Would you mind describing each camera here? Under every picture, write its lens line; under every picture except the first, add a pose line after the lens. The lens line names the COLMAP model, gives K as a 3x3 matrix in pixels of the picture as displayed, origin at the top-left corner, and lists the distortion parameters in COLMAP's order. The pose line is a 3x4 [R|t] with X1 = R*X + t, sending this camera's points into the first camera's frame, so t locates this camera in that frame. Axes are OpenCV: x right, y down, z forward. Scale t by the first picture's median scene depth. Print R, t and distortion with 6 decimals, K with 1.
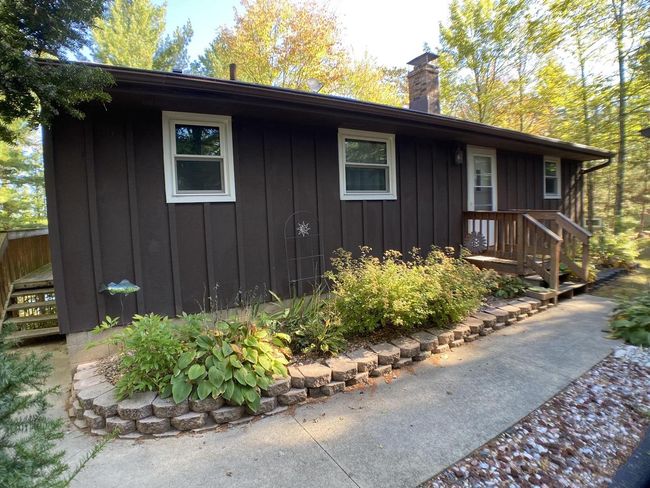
lens RADIAL K [[345.4, 0, 324.2], [0, 345.4, 230.3], [0, 0, 1]] dist [-0.088369, 0.014669]
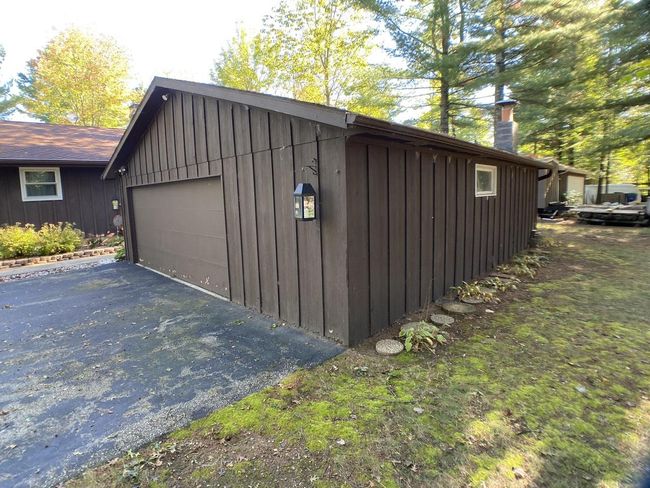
lens RADIAL K [[345.4, 0, 325.0], [0, 345.4, 236.6], [0, 0, 1]] dist [-0.088369, 0.014669]
pose [[0.962845, -0.026274, 0.268775, 1.433838], [0.012033, 0.998442, 0.054495, 0.046601], [-0.269788, -0.049236, 0.961660, -1.540111]]
